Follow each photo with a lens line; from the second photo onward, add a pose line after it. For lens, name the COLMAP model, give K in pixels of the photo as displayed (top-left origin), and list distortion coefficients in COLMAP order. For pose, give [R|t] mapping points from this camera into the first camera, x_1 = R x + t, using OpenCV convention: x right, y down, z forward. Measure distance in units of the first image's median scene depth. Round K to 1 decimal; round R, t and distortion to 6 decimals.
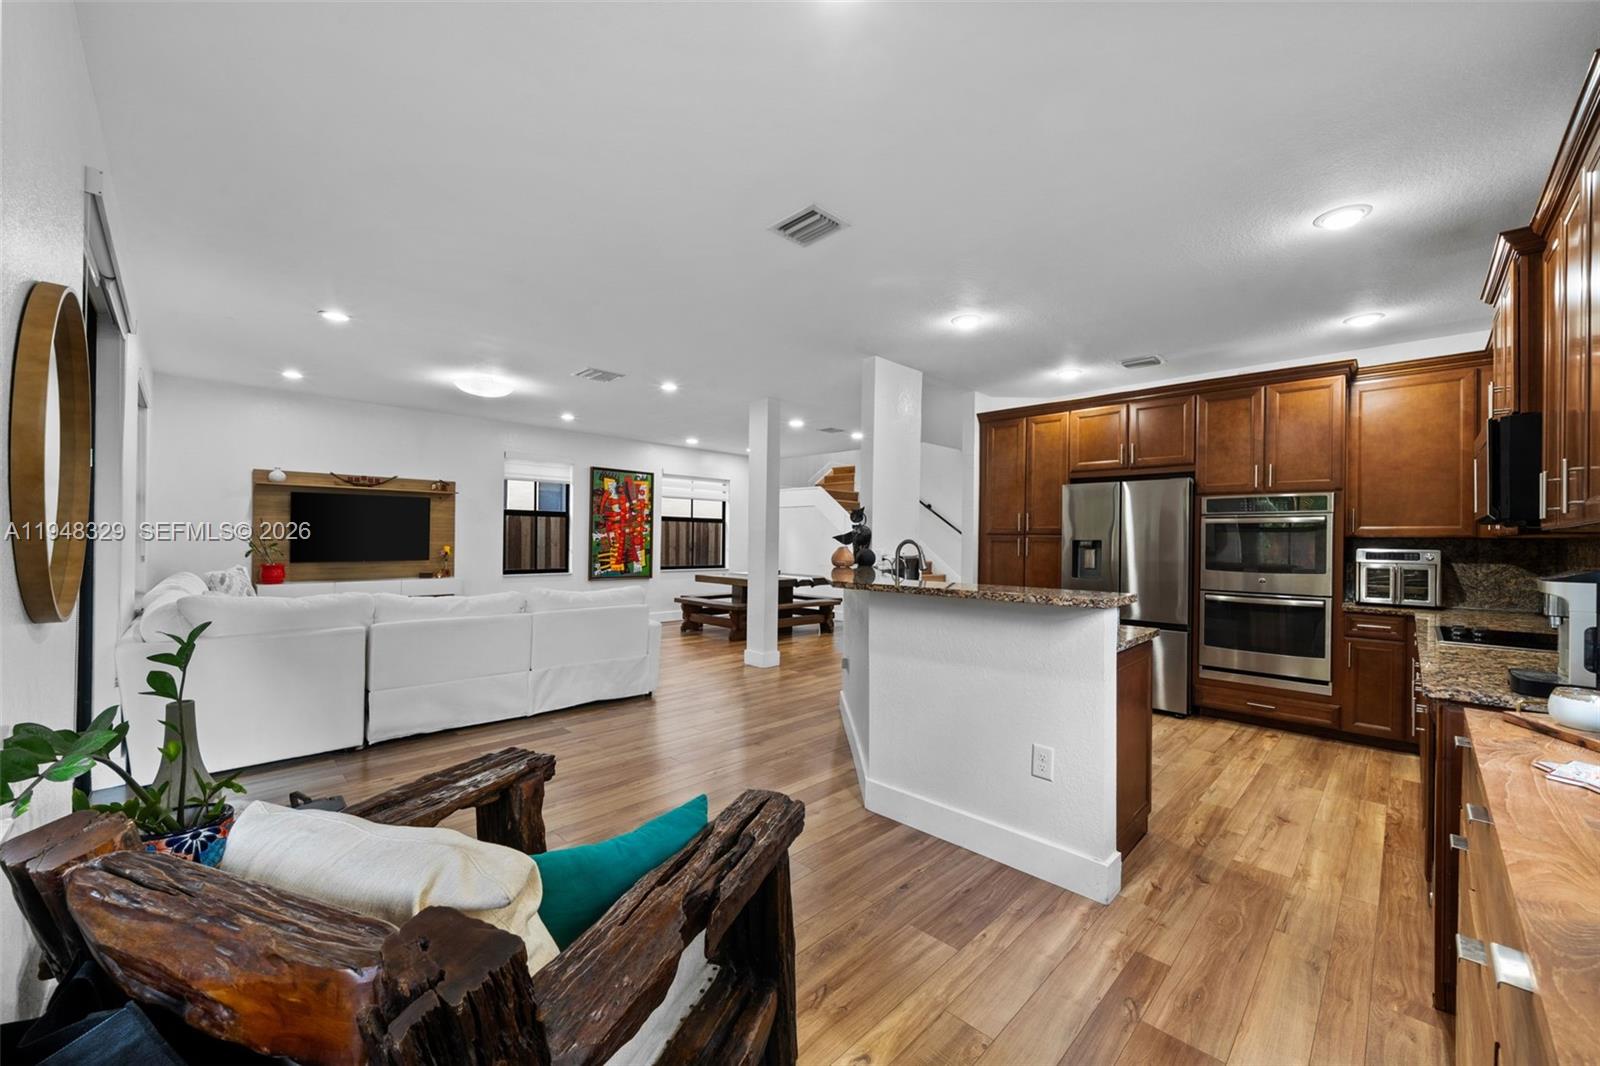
lens RADIAL K [[611.6, 0, 797.0], [0, 611.6, 538.7], [0, 0, 1]] dist [-0.002089, 0.000157]
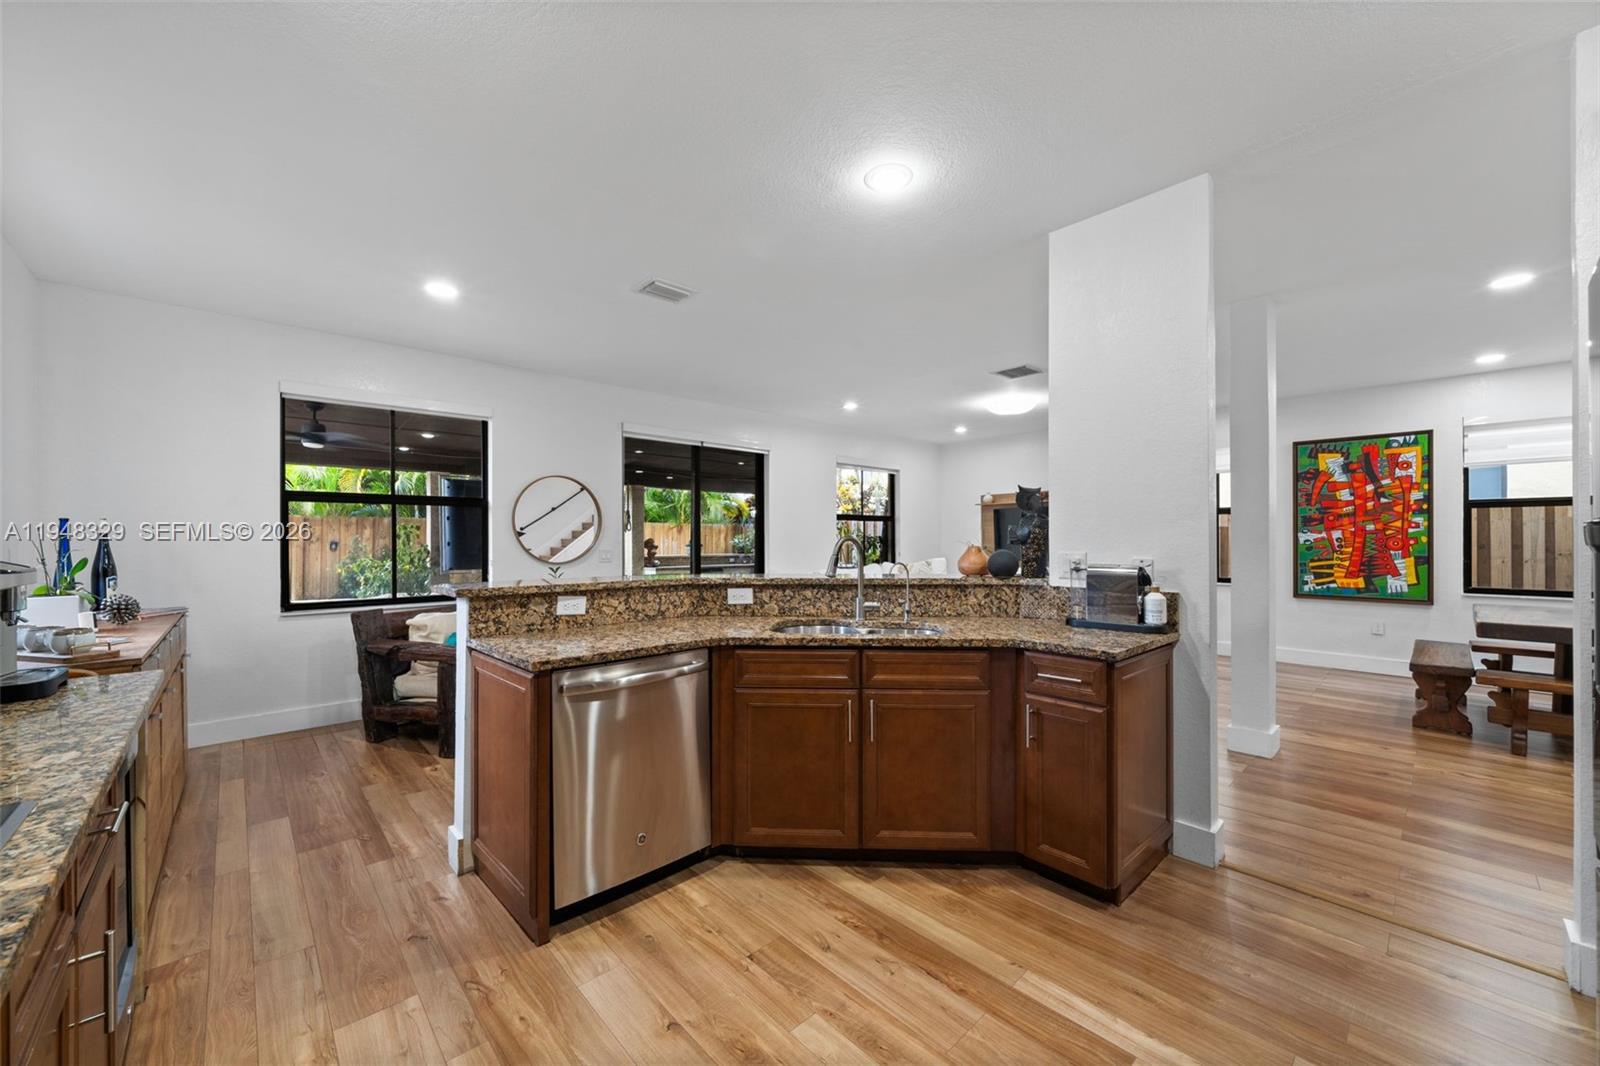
lens RADIAL K [[611.6, 0, 797.9], [0, 611.6, 535.7], [0, 0, 1]] dist [-0.002089, 0.000157]
pose [[-0.037657, -0.019984, -0.999091, 0.590855], [0.002383, 0.999795, -0.020088, 0.010747], [0.999288, -0.003138, -0.037602, 0.616989]]
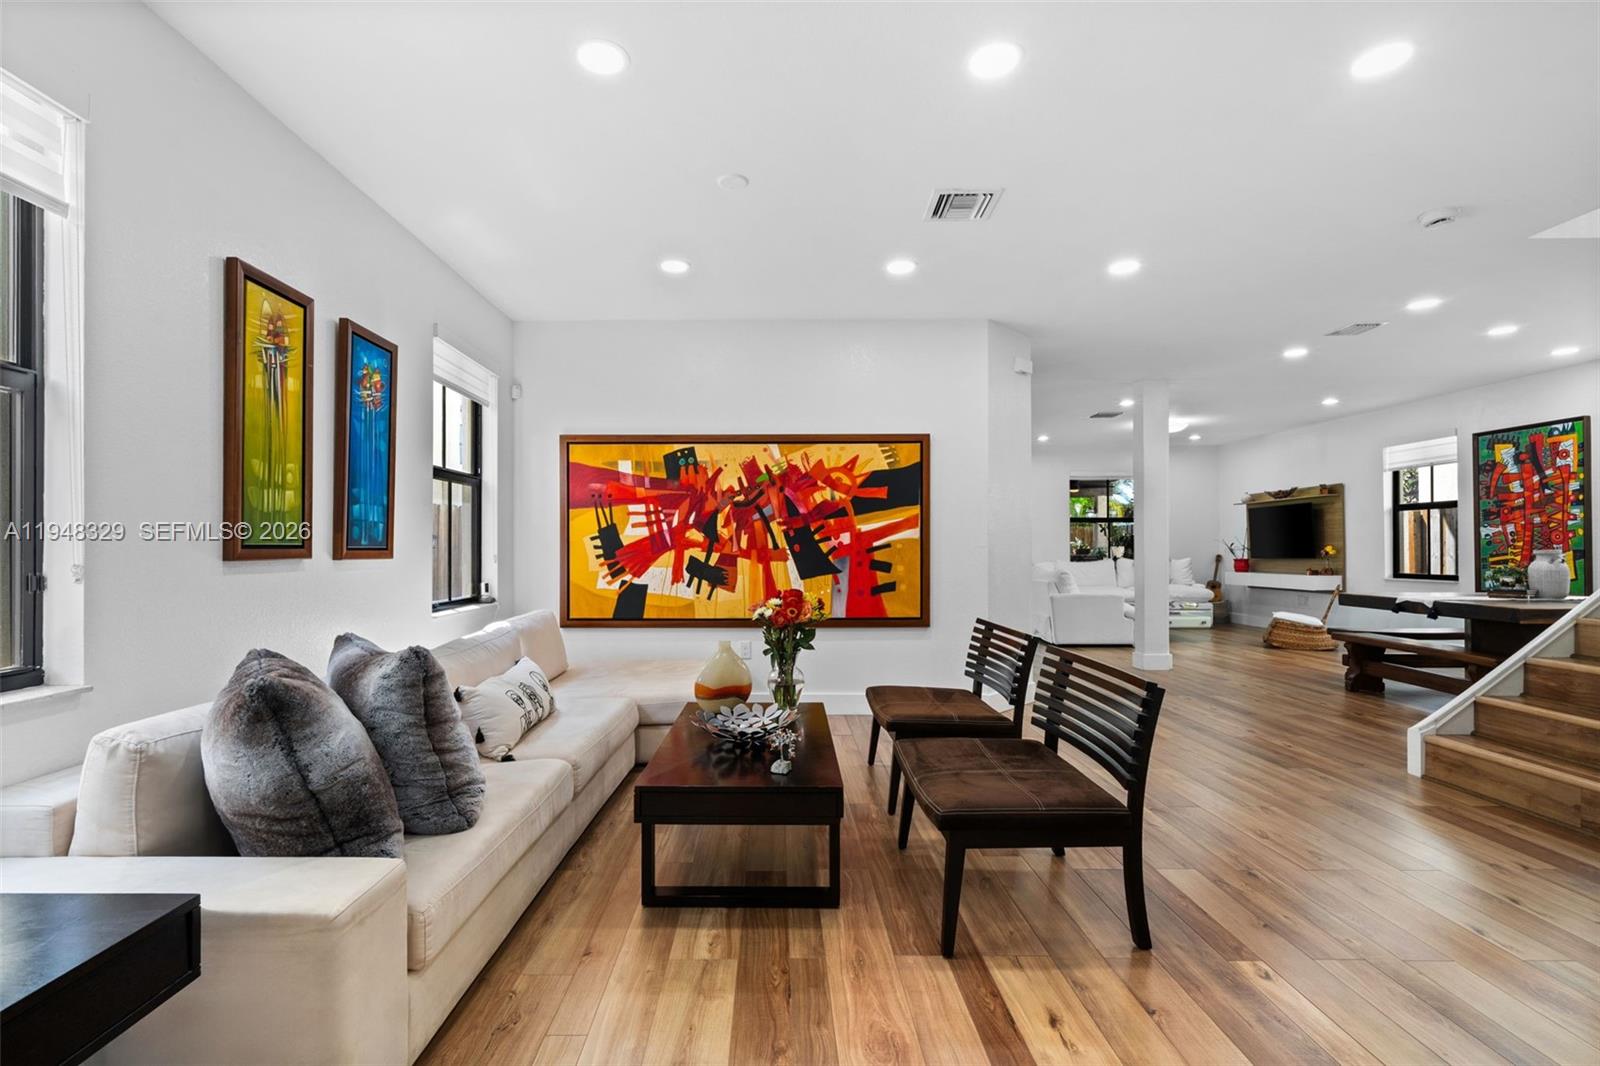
lens RADIAL K [[737.6, 0, 767.5], [0, 737.6, 540.0], [0, 0, 1]] dist [-0.000204, -0.000032]
pose [[-0.714595, -0.018138, -0.699303, 1.204457], [-0.004132, 0.999756, -0.021709, 0.039515], [0.699526, -0.012623, -0.714495, 1.472789]]
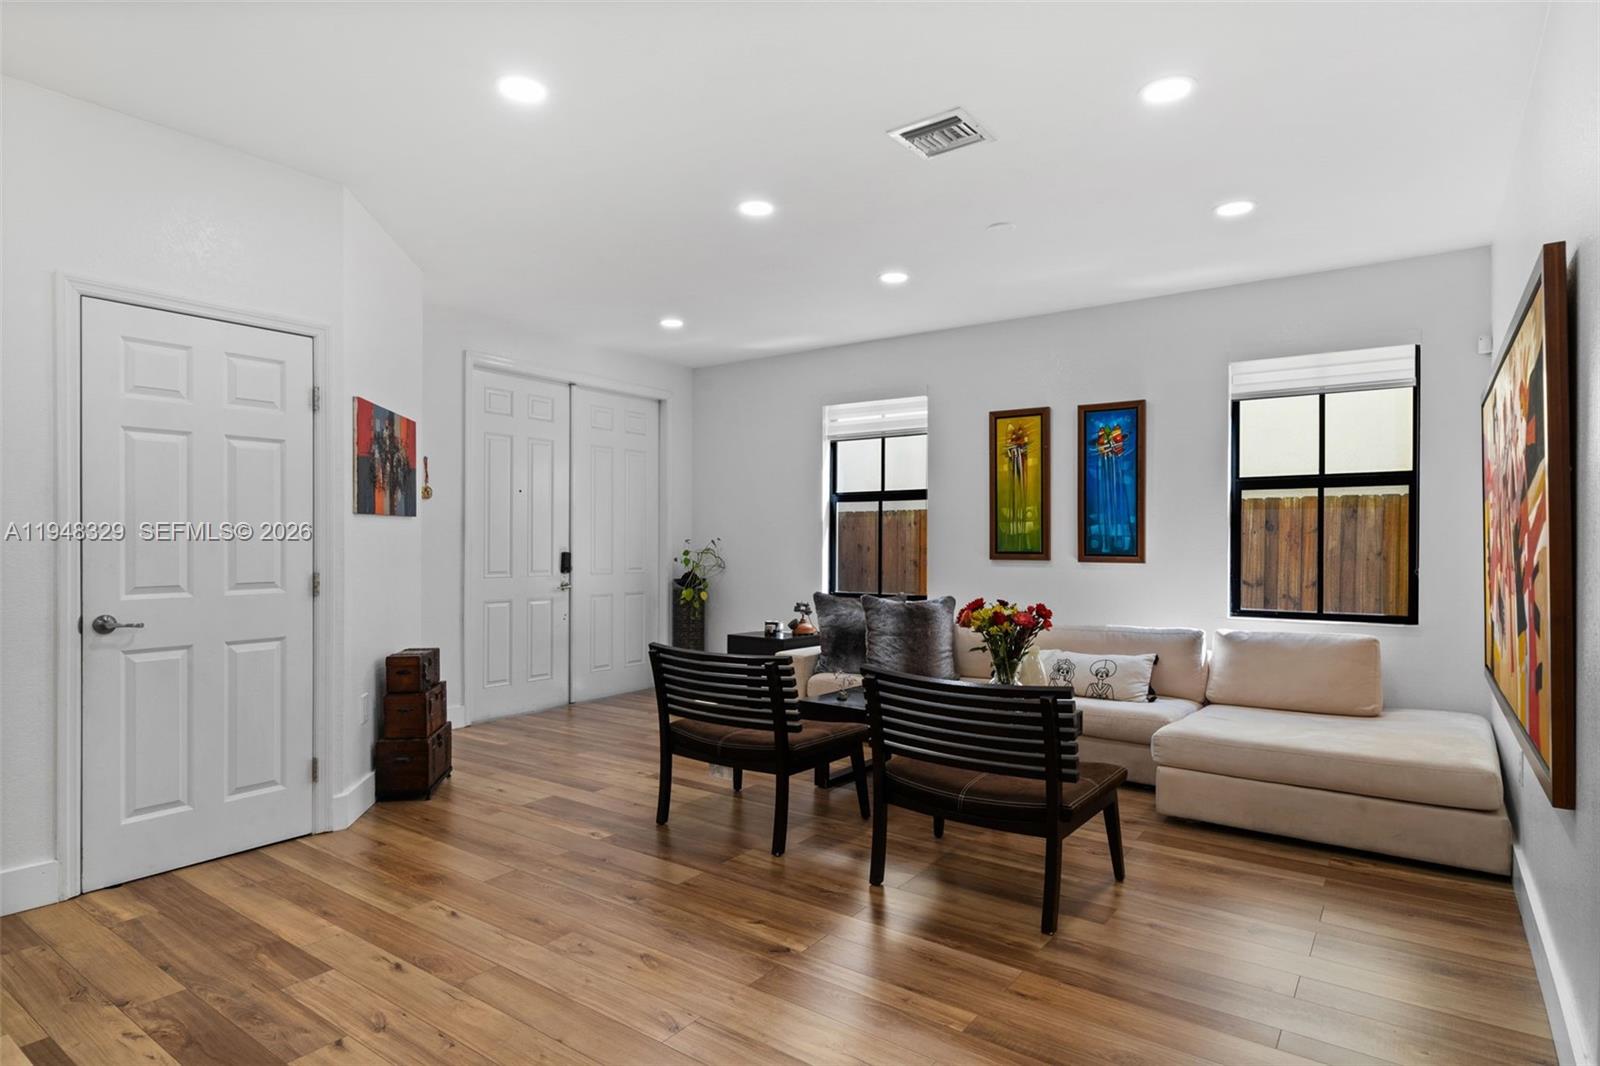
lens RADIAL K [[861.8, 0, 801.4], [0, 861.8, 546.8], [0, 0, 1]] dist [-0.014009, -0.000193]
pose [[-0.160930, -0.014002, 0.986866, 0.188268], [-0.009379, 0.999876, 0.012658, 0.018295], [-0.986921, -0.007218, -0.161041, 1.343644]]
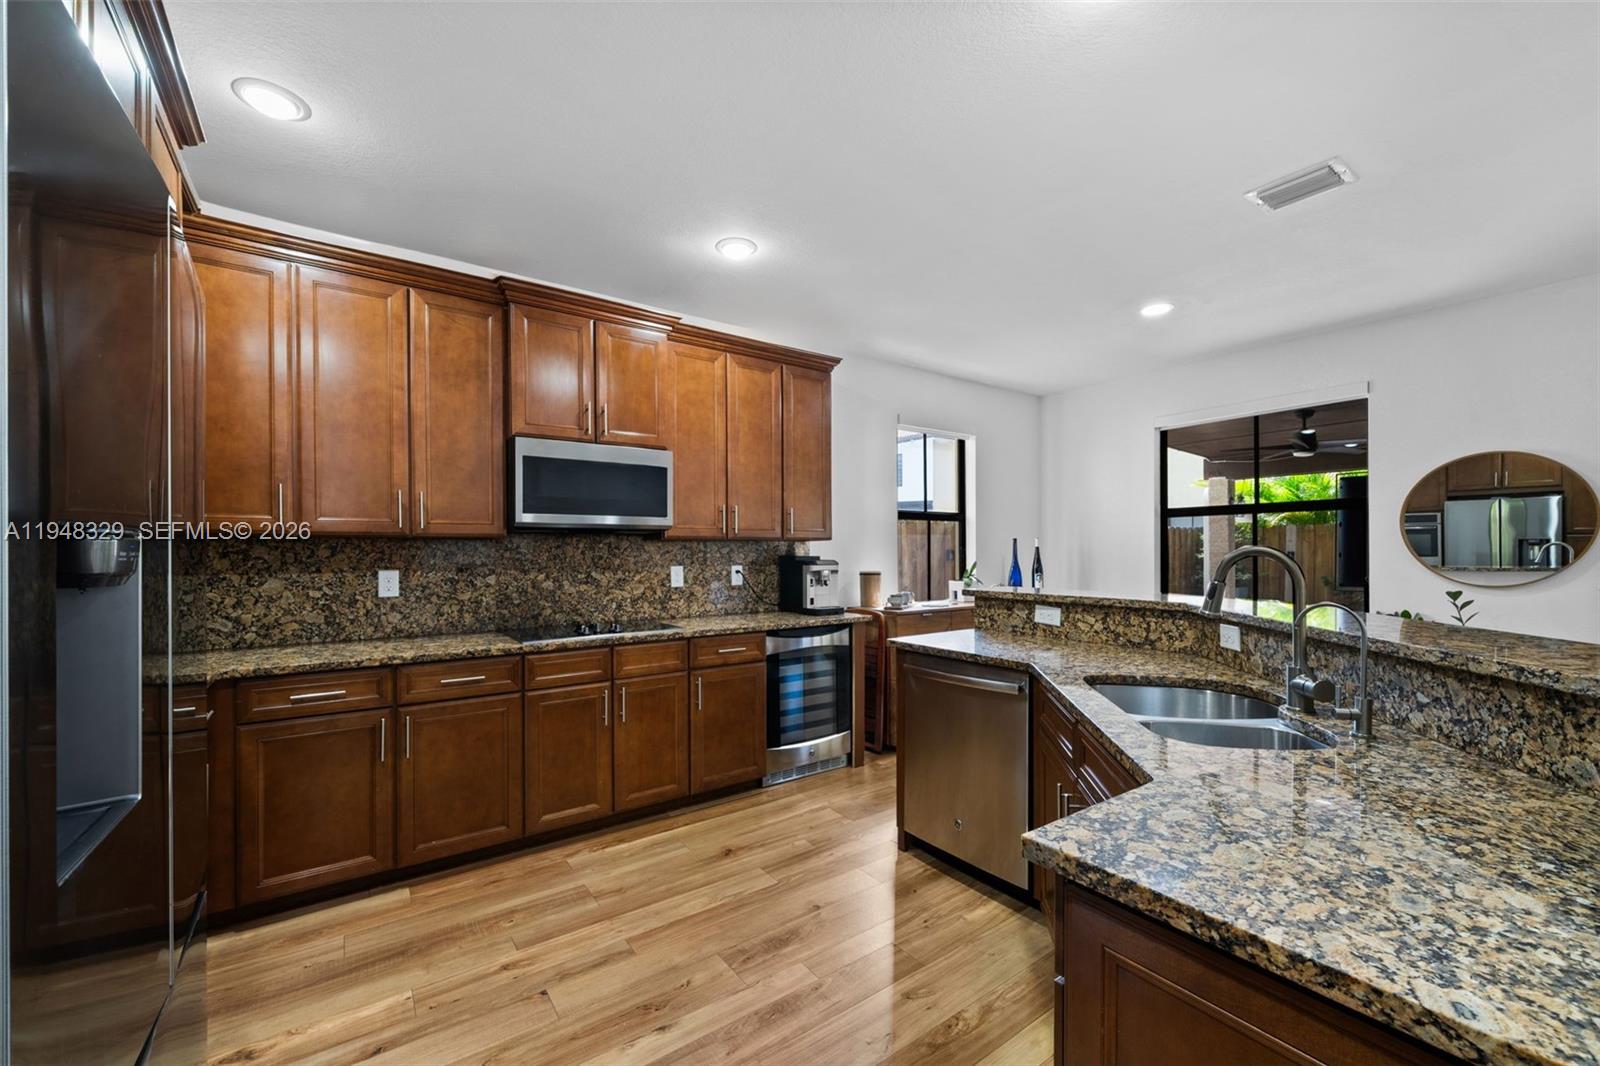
lens RADIAL K [[637.8, 0, 792.3], [0, 637.8, 551.1], [0, 0, 1]] dist [-0.000322, -0.000070]
pose [[-0.985276, -0.009640, 0.170699, 0.266112], [-0.009487, 0.999954, 0.001708, 0.004678], [-0.170707, 0.000063, -0.985322, 0.937546]]
